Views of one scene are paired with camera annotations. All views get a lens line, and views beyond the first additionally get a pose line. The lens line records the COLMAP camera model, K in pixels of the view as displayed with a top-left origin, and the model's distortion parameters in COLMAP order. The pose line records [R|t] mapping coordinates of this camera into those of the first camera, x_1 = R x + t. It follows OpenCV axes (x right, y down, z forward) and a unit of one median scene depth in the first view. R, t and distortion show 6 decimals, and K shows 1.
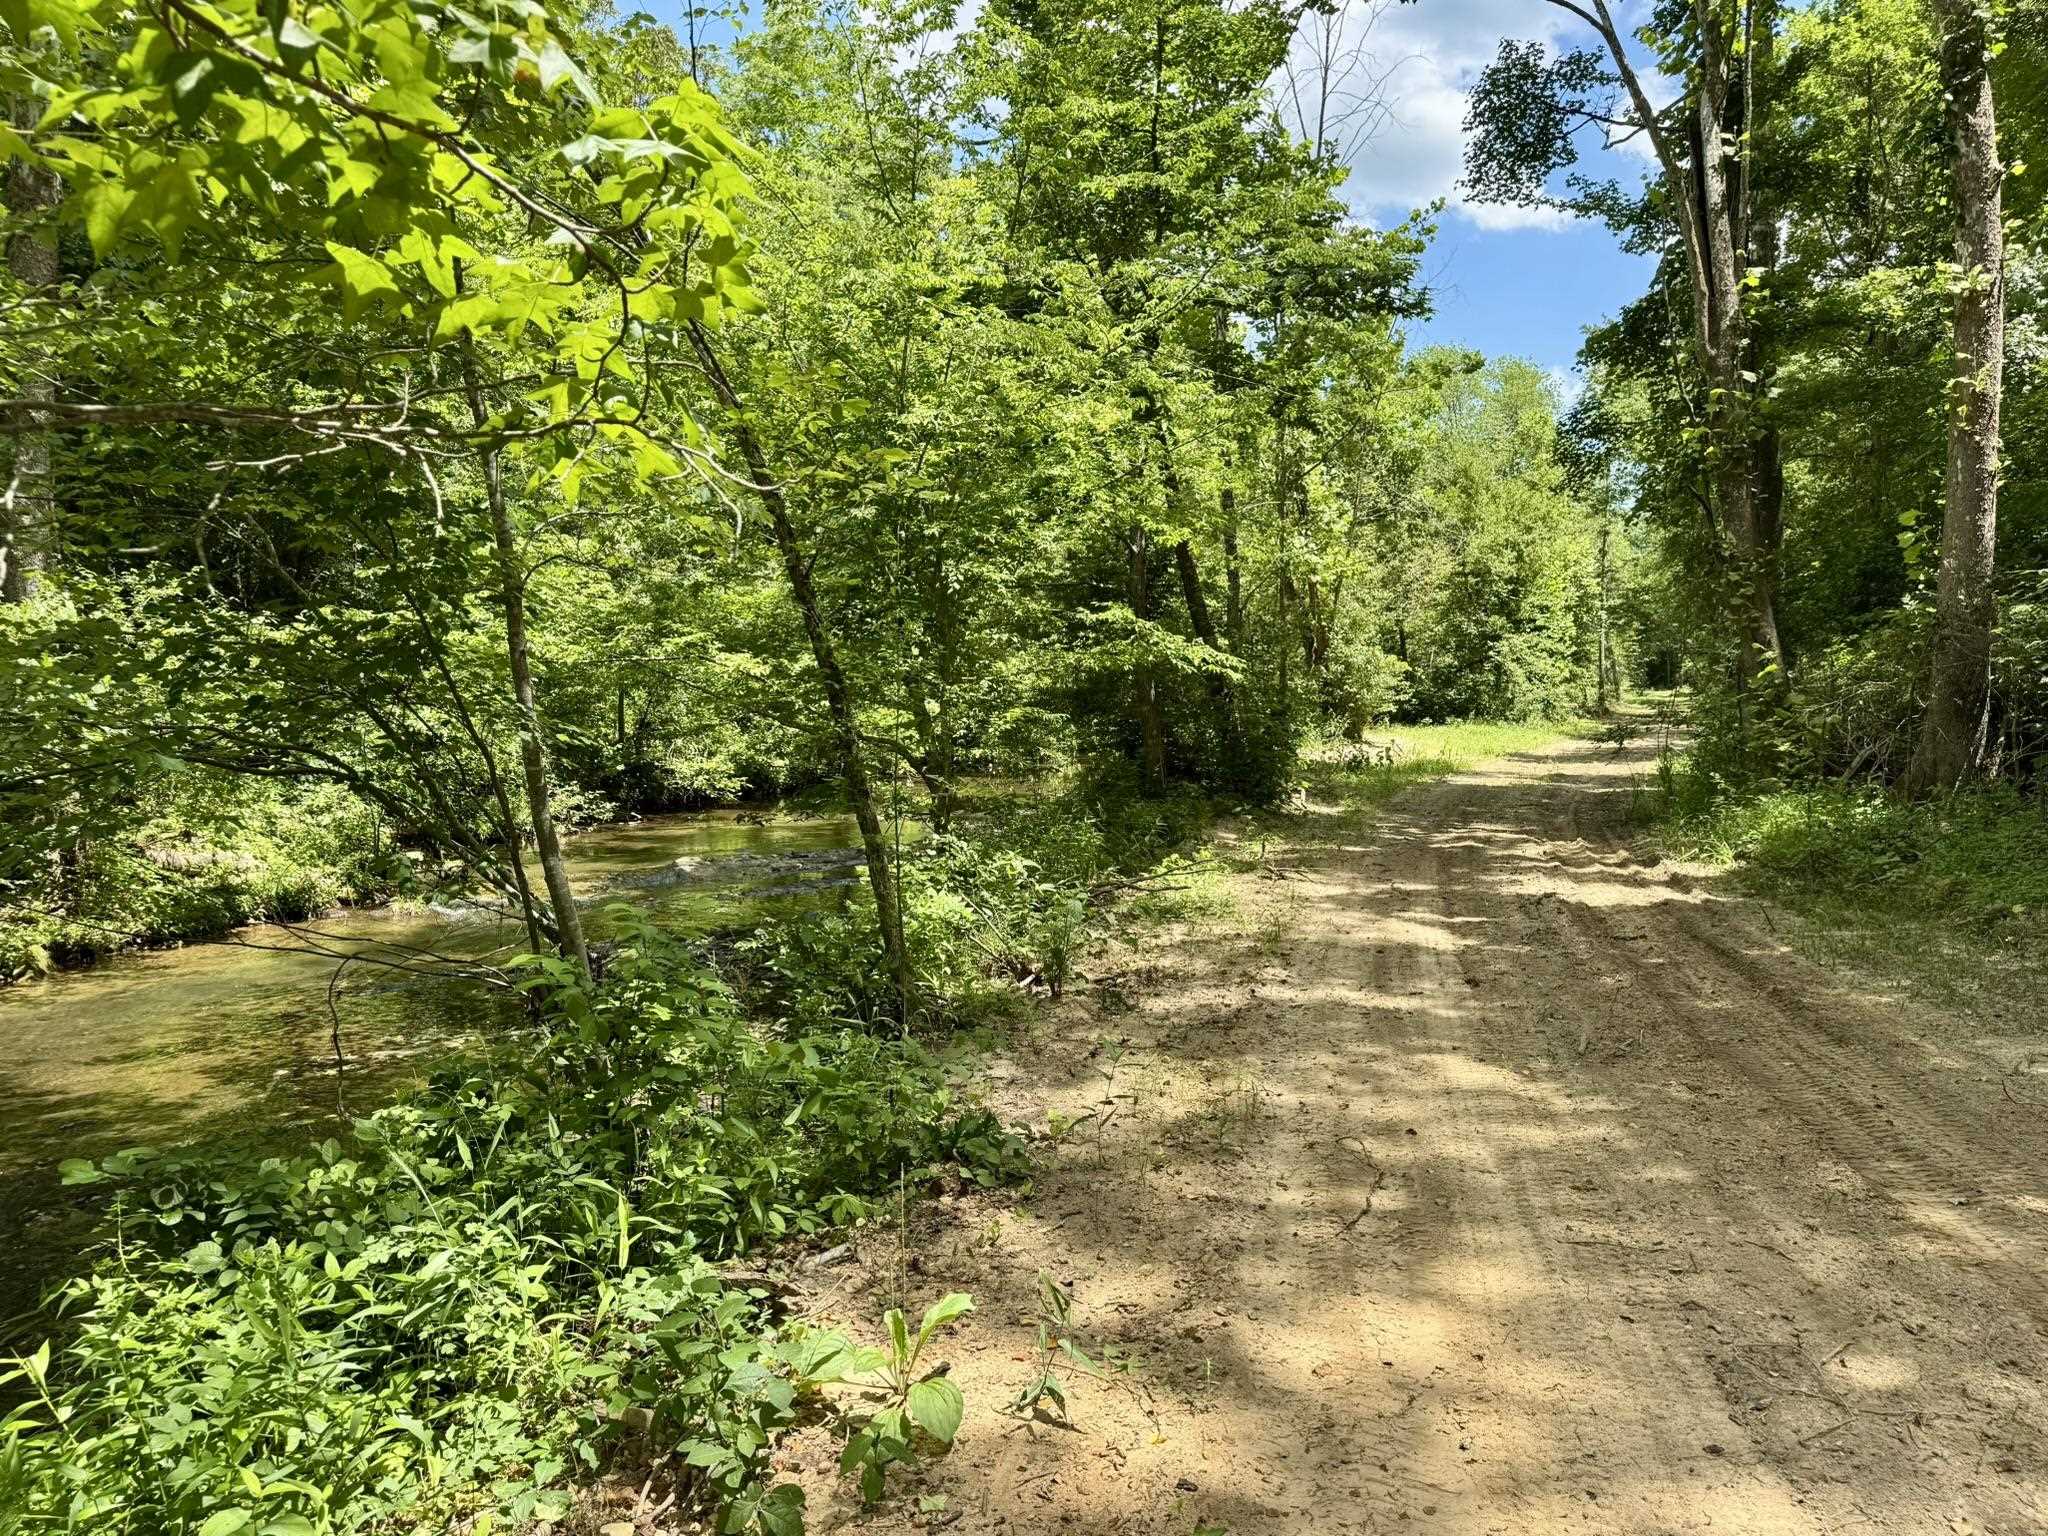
lens RADIAL K [[1393.2, 0, 1018.0], [0, 1393.2, 772.5], [0, 0, 1]] dist [0.020293, -0.031807]
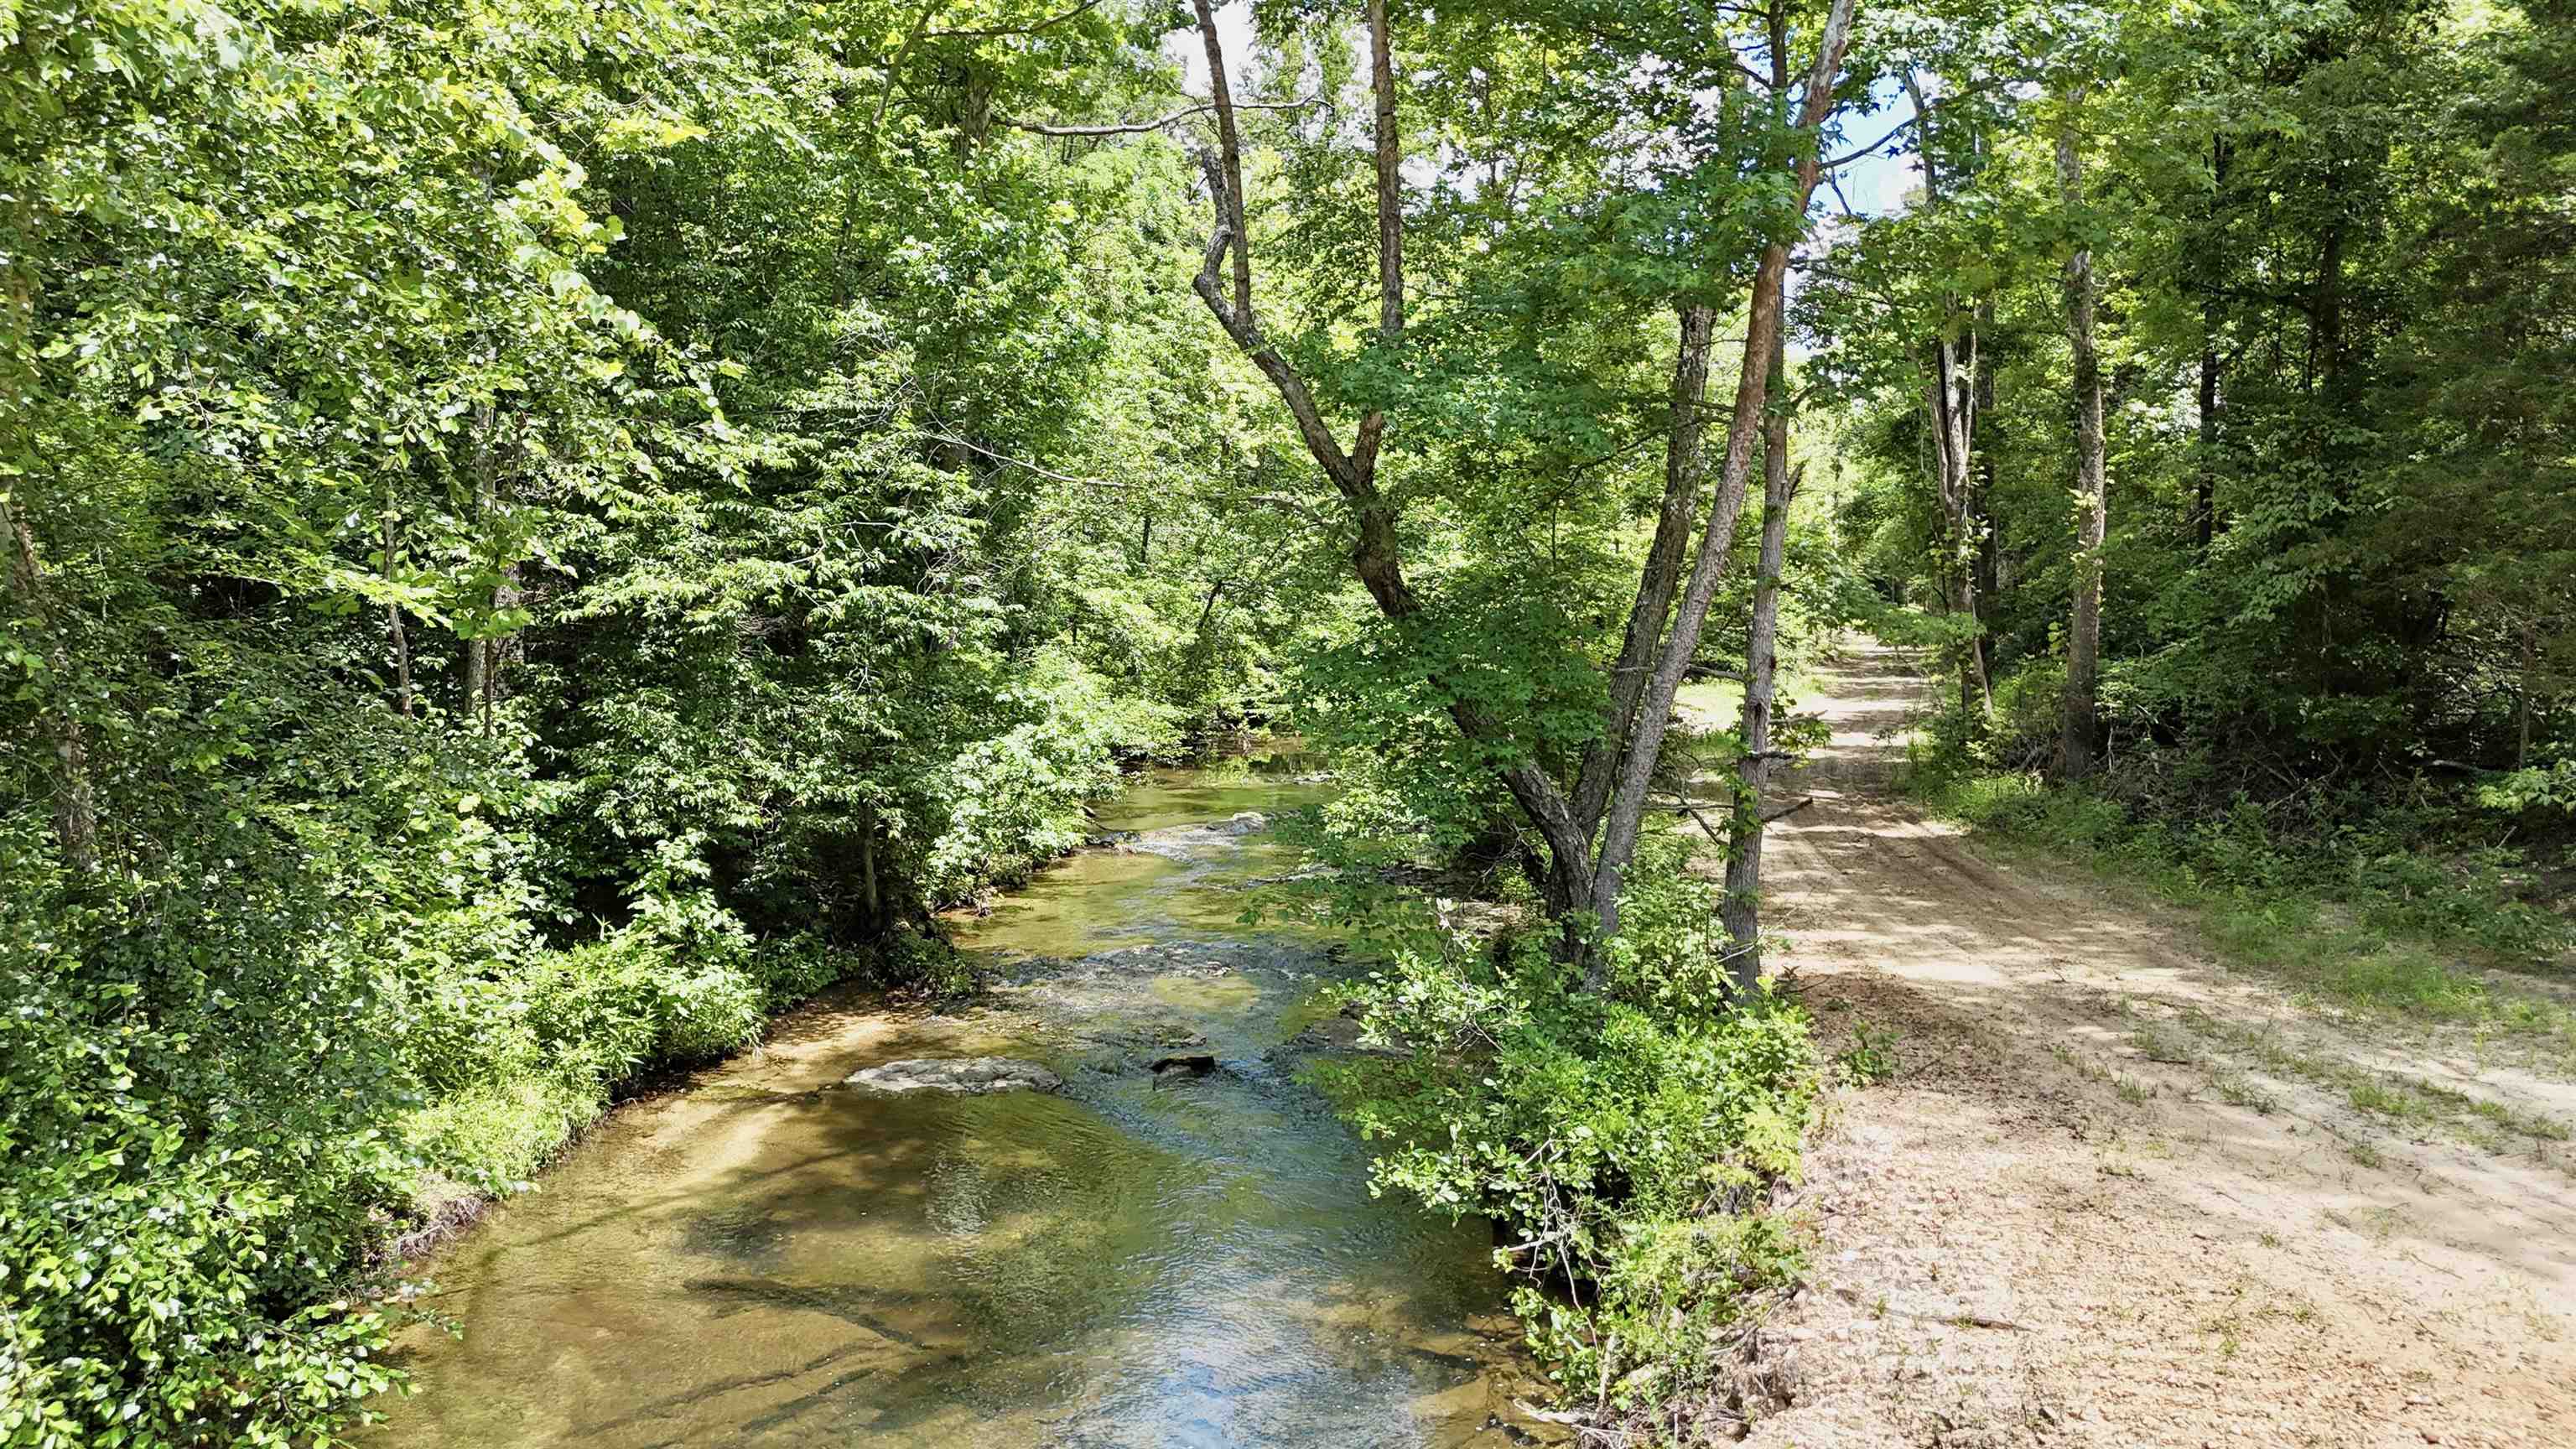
lens RADIAL K [[1885.5, 0, 1298.0], [0, 1885.5, 709.2], [0, 0, 1]] dist [0.061991, -0.059113]
pose [[0.990012, 0.006281, 0.140840, -0.552525], [-0.007081, 0.999962, 0.005179, -0.065897], [-0.140803, -0.006124, 0.990019, -1.060716]]
